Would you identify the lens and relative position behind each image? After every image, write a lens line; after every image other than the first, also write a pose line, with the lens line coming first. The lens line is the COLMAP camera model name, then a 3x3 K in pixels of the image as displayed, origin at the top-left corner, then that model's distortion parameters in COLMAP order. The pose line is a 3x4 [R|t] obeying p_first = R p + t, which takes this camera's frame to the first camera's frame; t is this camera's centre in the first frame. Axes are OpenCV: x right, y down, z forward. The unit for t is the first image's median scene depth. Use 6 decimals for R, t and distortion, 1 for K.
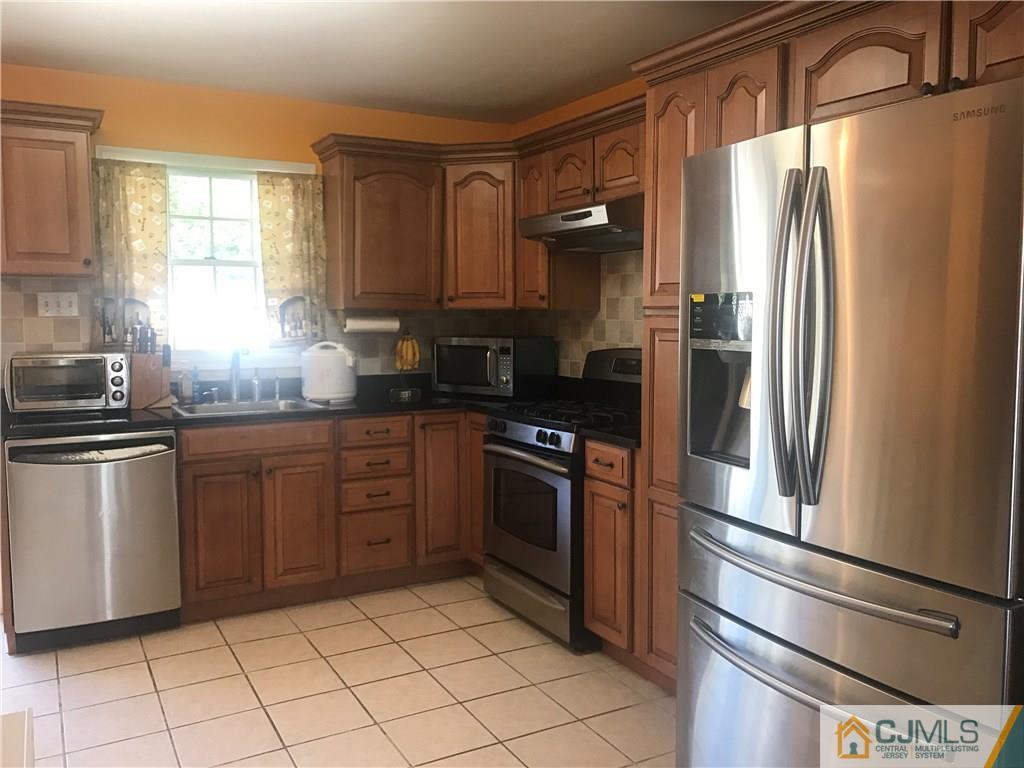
lens RADIAL K [[835.2, 0, 506.4], [0, 835.2, 375.6], [0, 0, 1]] dist [0.047355, -0.067863]
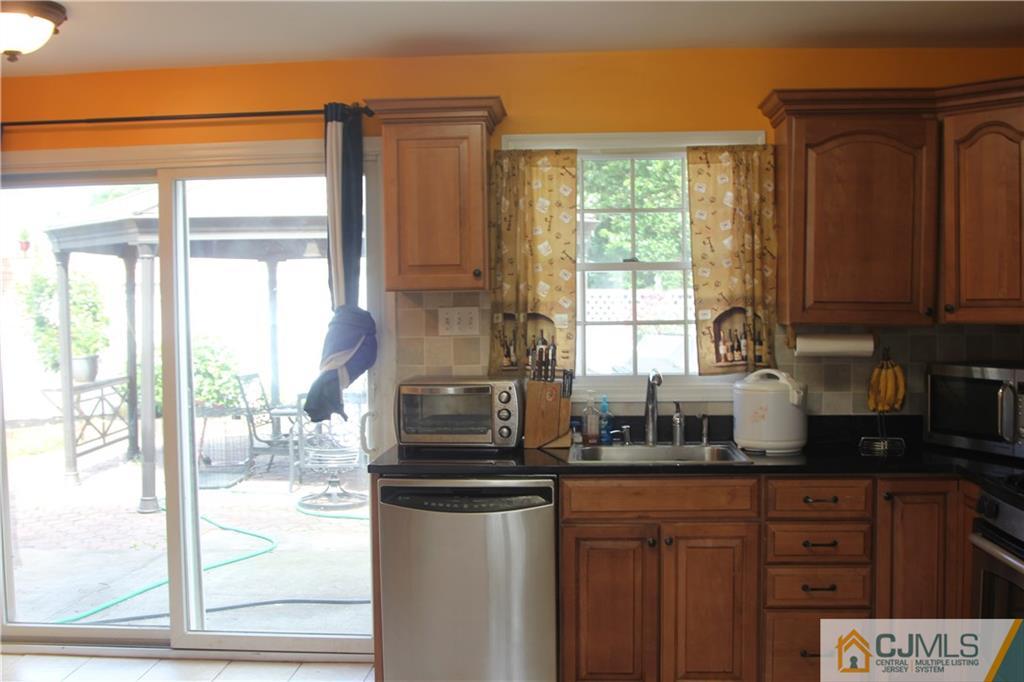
lens RADIAL K [[1111.4, 0, 513.9], [0, 1111.4, 354.1], [0, 0, 1]] dist [-0.115597, 0.000000]
pose [[0.838299, 0.016250, -0.544969, 0.134667], [-0.032980, 0.999237, -0.020936, -0.028202], [0.544213, 0.035523, 0.838195, 0.073589]]
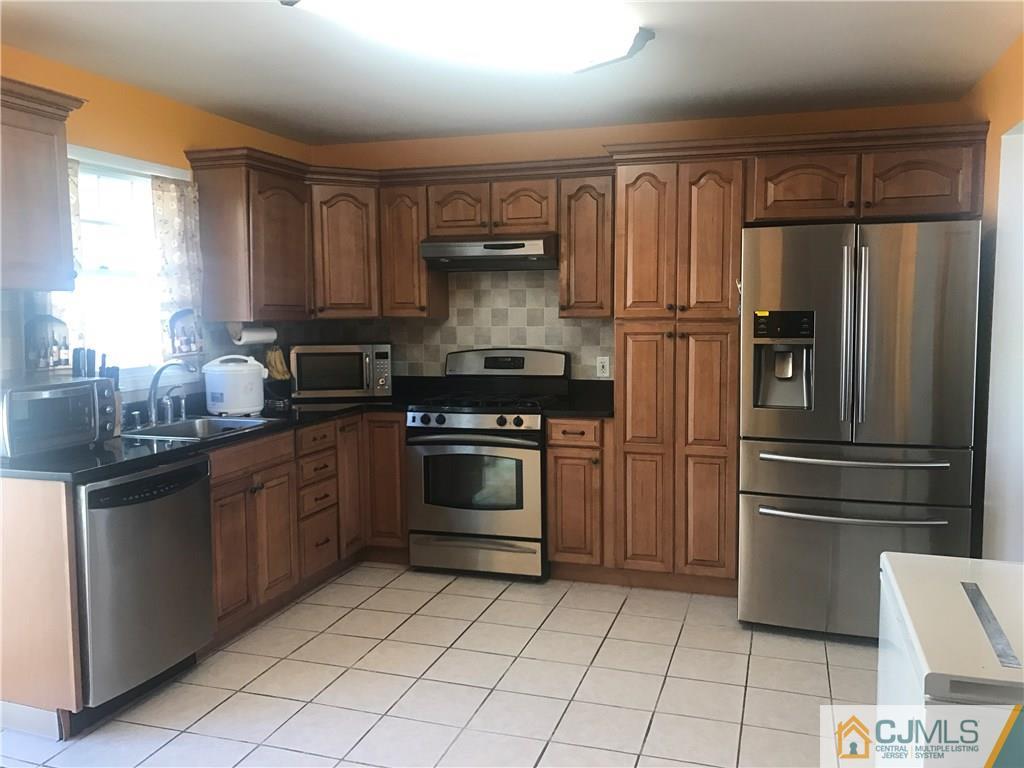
lens RADIAL K [[835.2, 0, 508.2], [0, 835.2, 376.4], [0, 0, 1]] dist [0.047355, -0.067863]
pose [[0.732328, -0.063962, 0.677941, -0.695248], [0.062111, 0.997703, 0.027037, -0.024041], [-0.678113, 0.022308, 0.734619, 0.061363]]
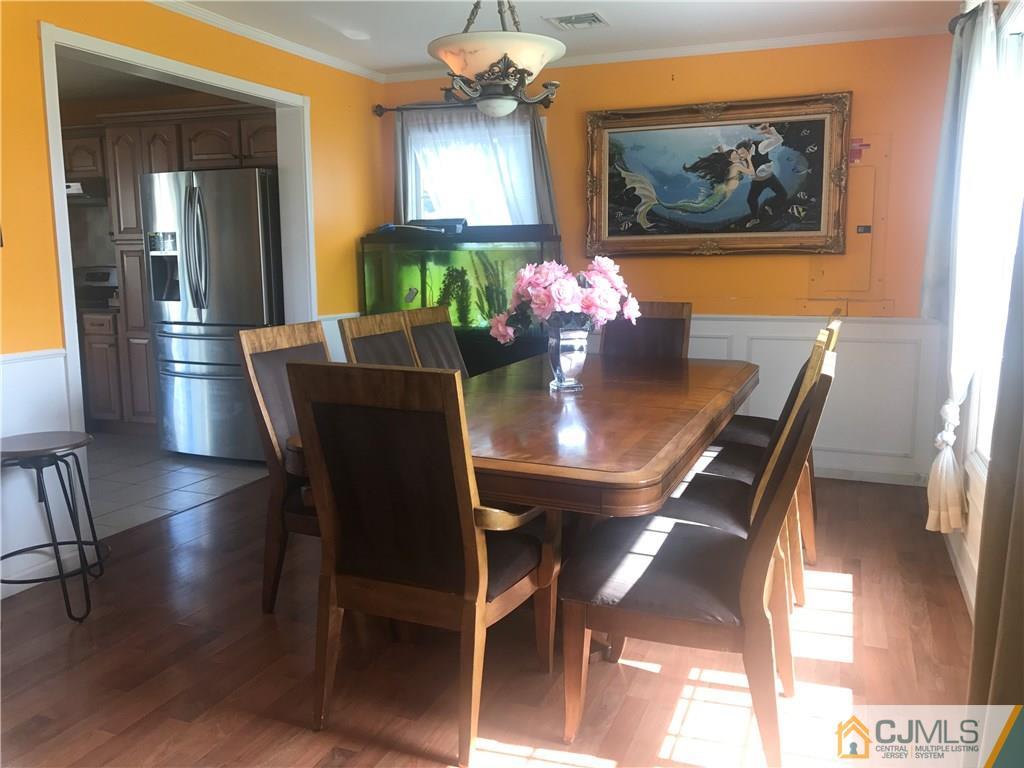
lens RADIAL K [[835.2, 0, 509.5], [0, 835.2, 378.9], [0, 0, 1]] dist [0.047355, -0.067863]
pose [[0.774631, -0.095614, 0.625144, -0.284848], [0.055926, 0.994989, 0.082881, 0.096853], [-0.629936, -0.029241, 0.776096, -0.833583]]
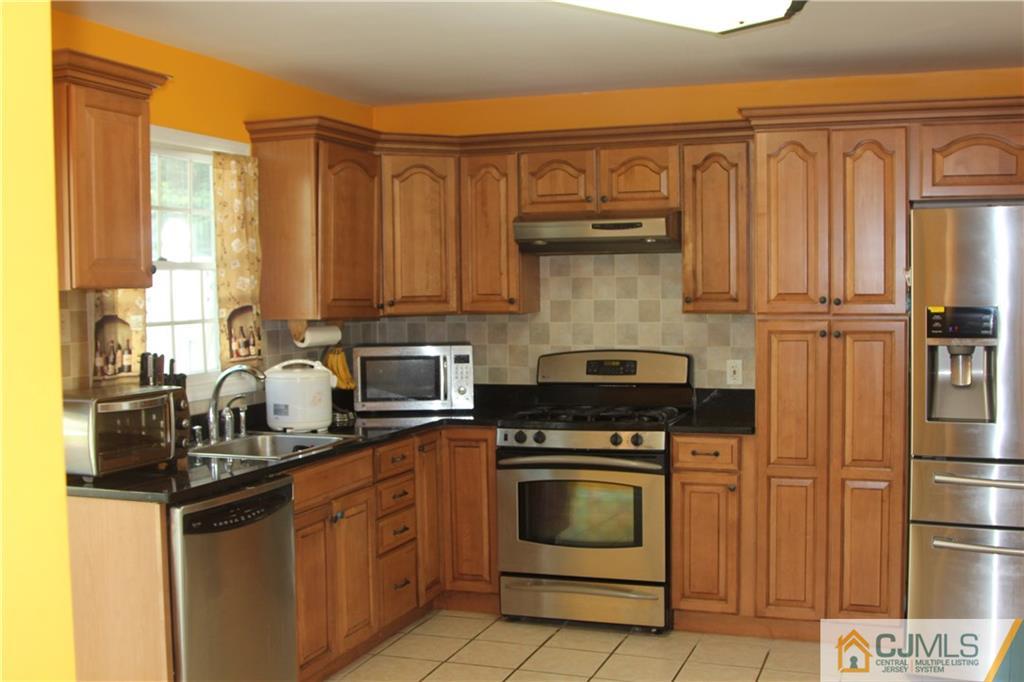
lens RADIAL K [[1111.4, 0, 505.7], [0, 1111.4, 351.2], [0, 0, 1]] dist [-0.115597, 0.000000]
pose [[0.760739, -0.046342, 0.647401, -0.821614], [0.064785, 0.997888, -0.004697, -0.032807], [-0.645816, 0.045515, 0.762135, 0.035919]]
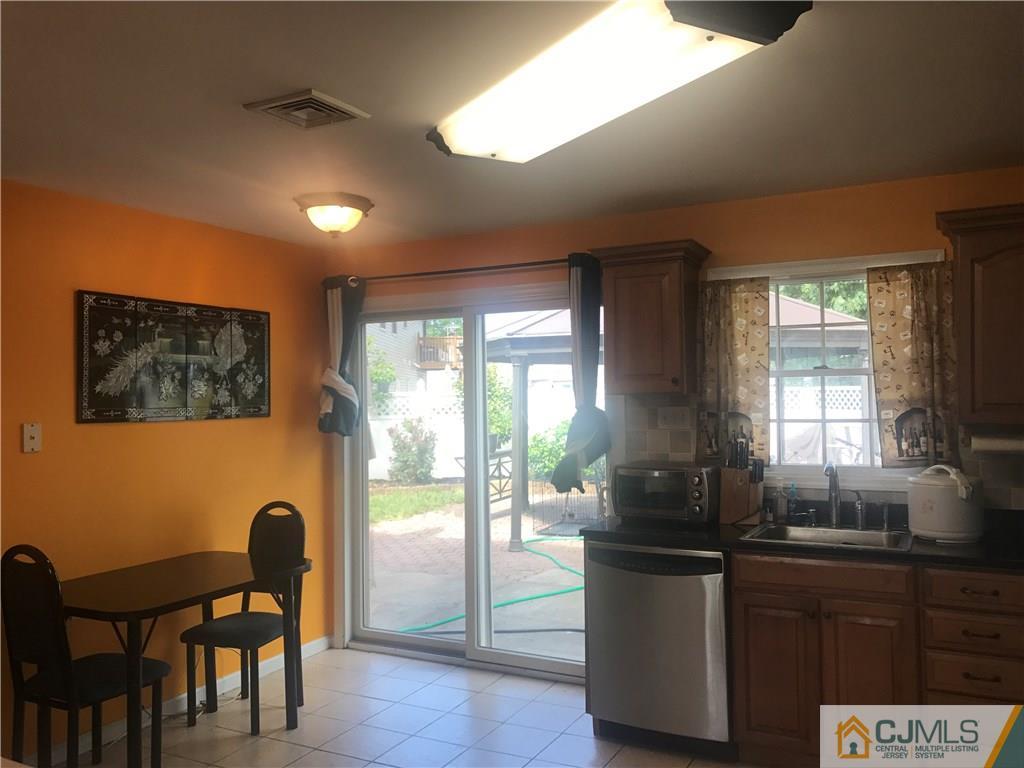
lens RADIAL K [[835.2, 0, 517.2], [0, 835.2, 376.4], [0, 0, 1]] dist [0.047355, -0.067863]
pose [[0.551214, -0.027880, -0.833898, 0.255275], [-0.053638, 0.996190, -0.068761, -0.051456], [0.832638, 0.082630, 0.547619, 0.226233]]
